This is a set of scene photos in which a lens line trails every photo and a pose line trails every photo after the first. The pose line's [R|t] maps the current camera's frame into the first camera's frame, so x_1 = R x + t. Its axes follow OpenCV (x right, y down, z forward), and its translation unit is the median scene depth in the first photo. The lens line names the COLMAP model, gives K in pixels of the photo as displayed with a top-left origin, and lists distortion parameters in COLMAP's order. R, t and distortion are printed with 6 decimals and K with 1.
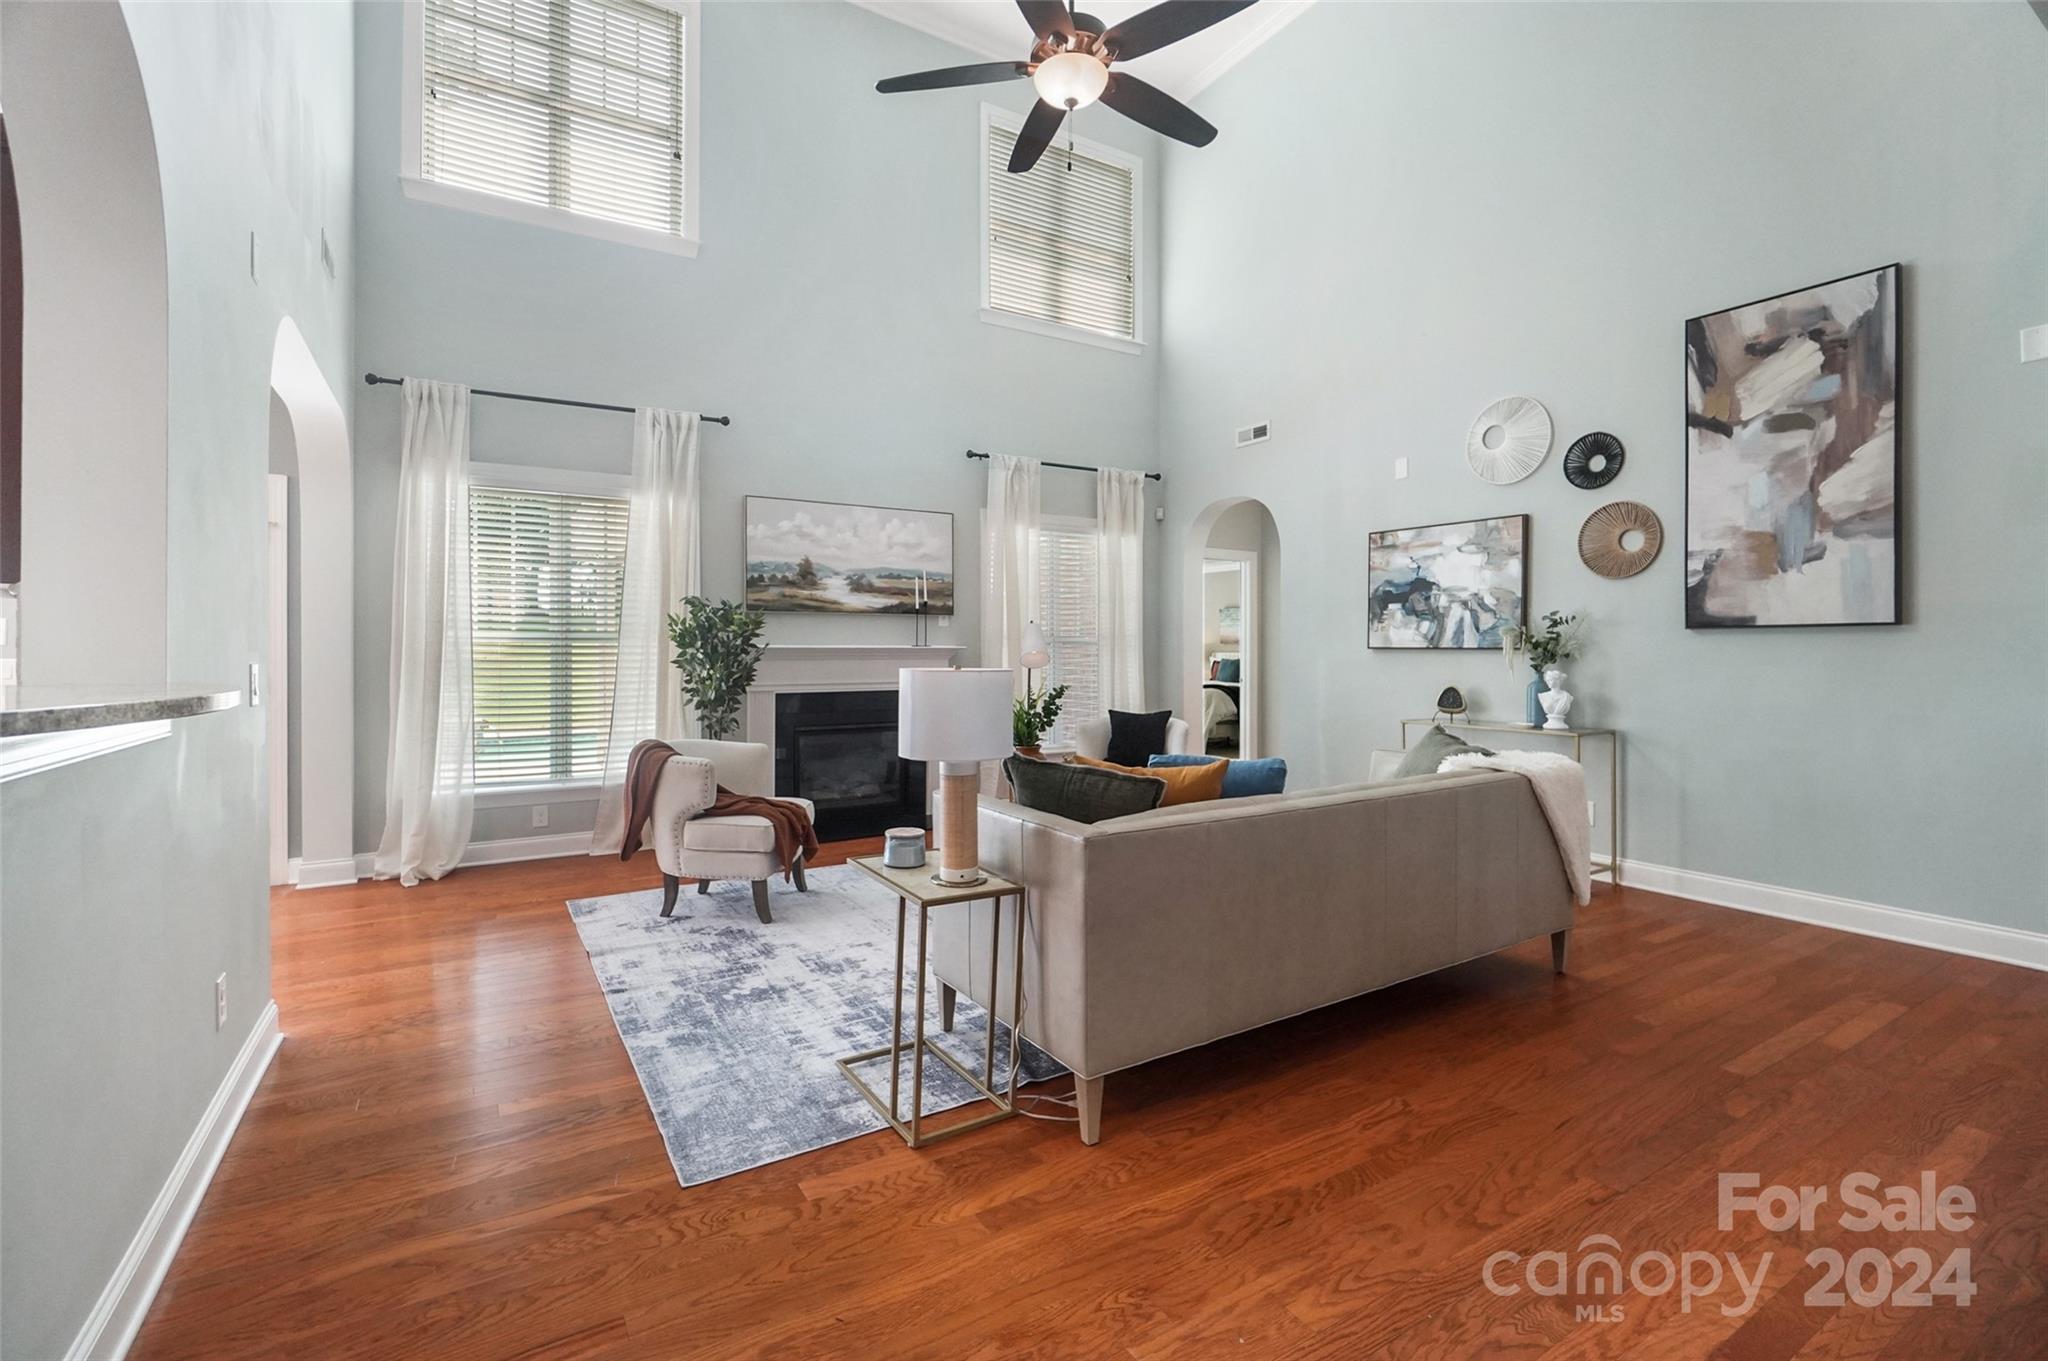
lens RADIAL K [[894.7, 0, 1018.0], [0, 894.7, 648.0], [0, 0, 1]] dist [-0.003379, -0.000224]
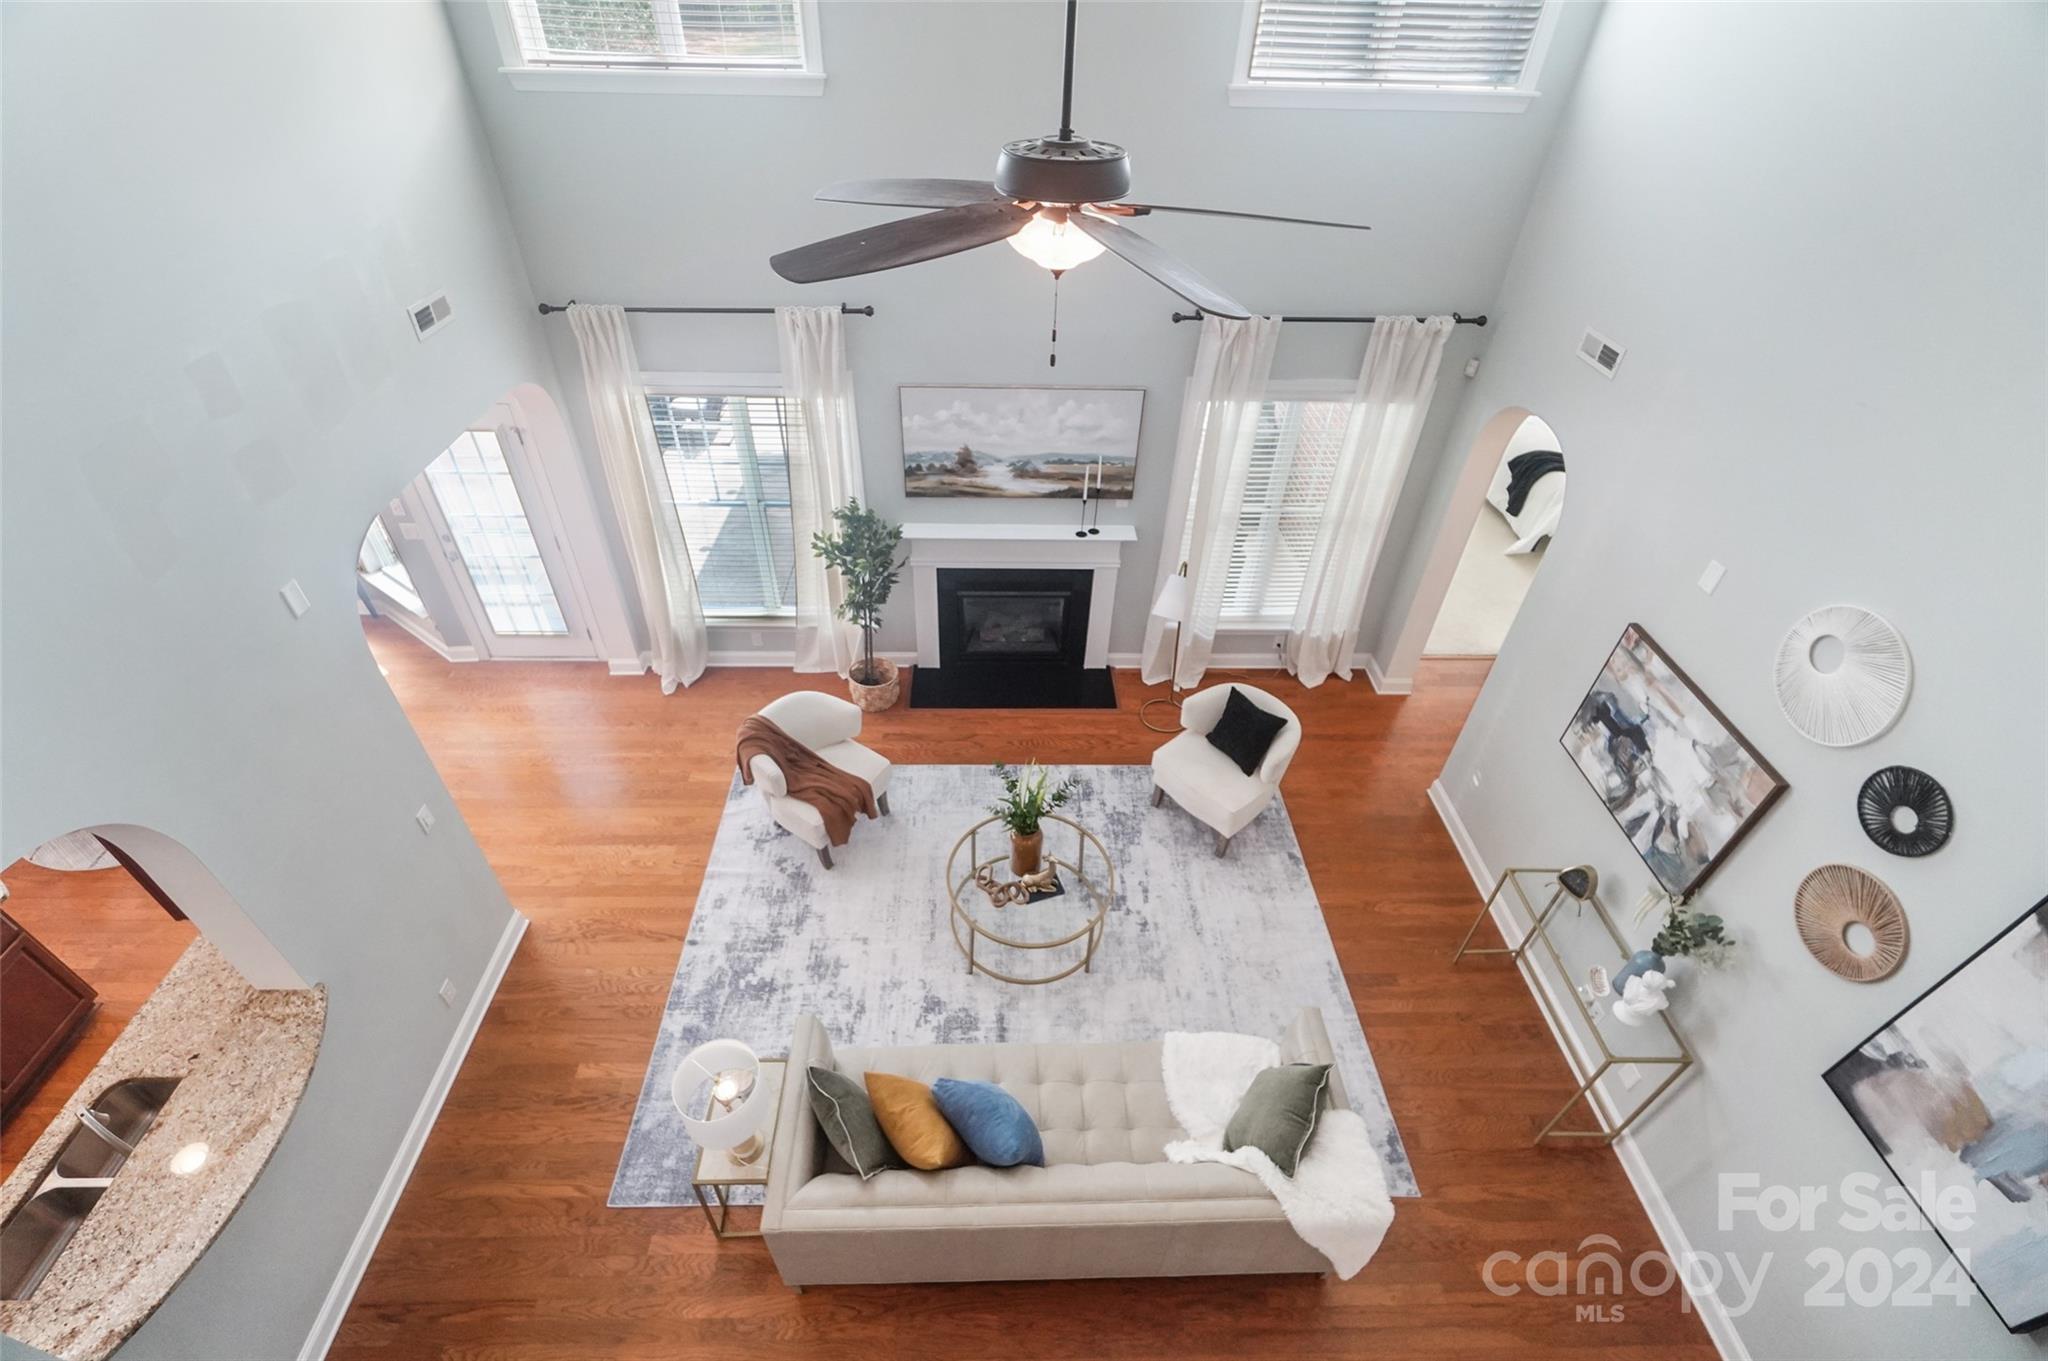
lens RADIAL K [[888.8, 0, 1012.9], [0, 888.8, 675.9], [0, 0, 1]] dist [-0.002559, -0.000435]
pose [[0.864077, 0.337367, -0.373570, 0.338949], [-0.024495, 0.769456, 0.638230, -0.723897], [0.502763, -0.542329, 0.673133, 0.359624]]
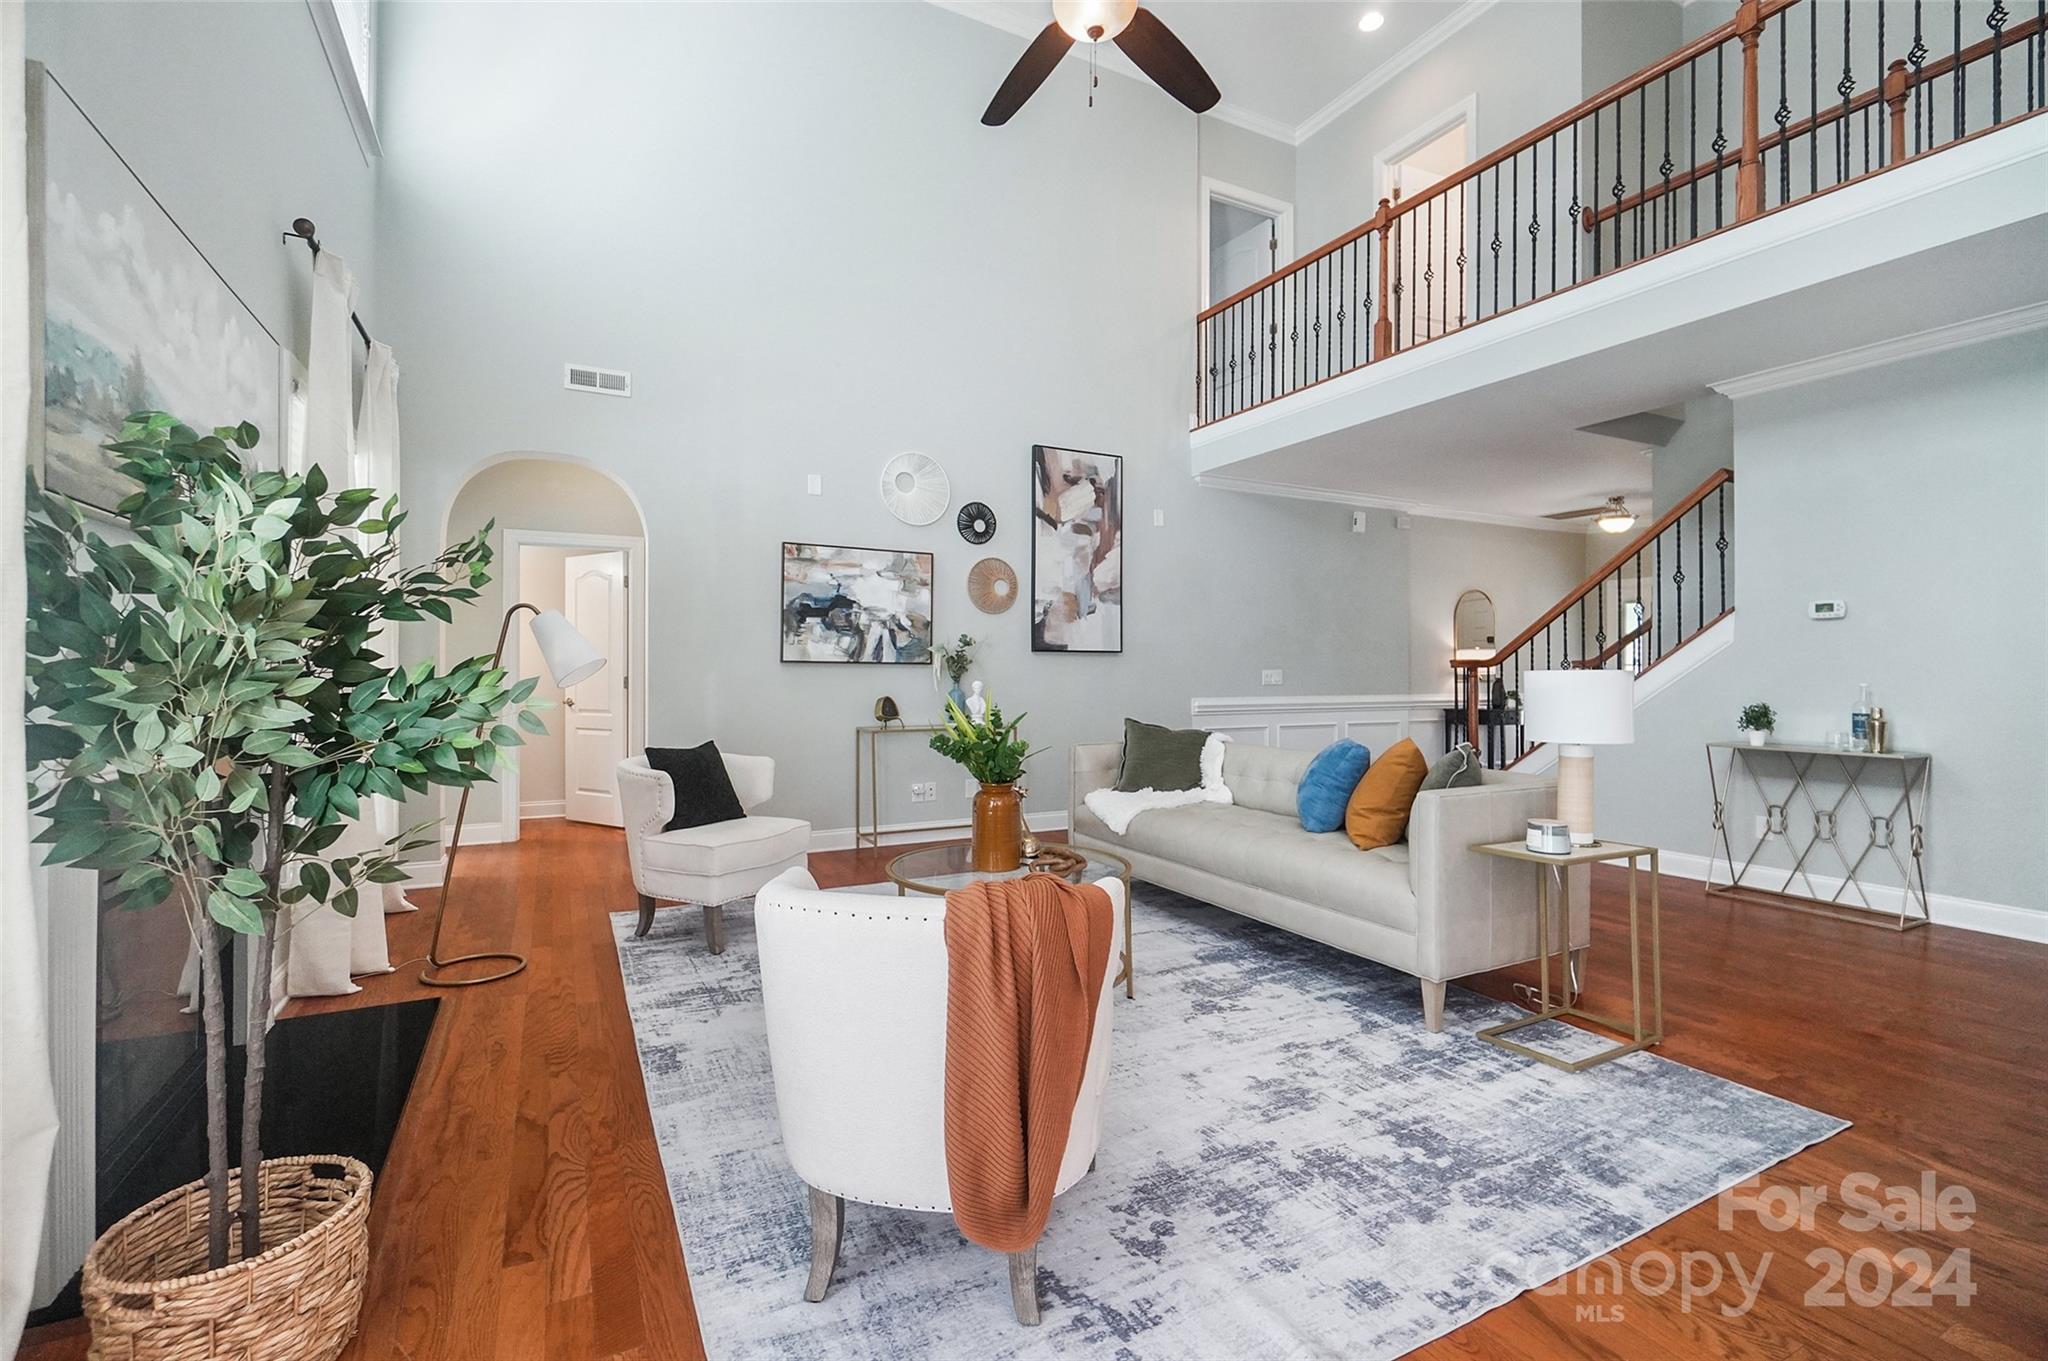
lens RADIAL K [[888.8, 0, 1012.9], [0, 888.8, 675.9], [0, 0, 1]] dist [-0.002559, -0.000435]
pose [[0.077280, -0.001194, 0.997009, -0.739531], [-0.006048, 0.999980, 0.001666, 0.017236], [-0.996991, -0.006159, 0.077271, 0.926348]]
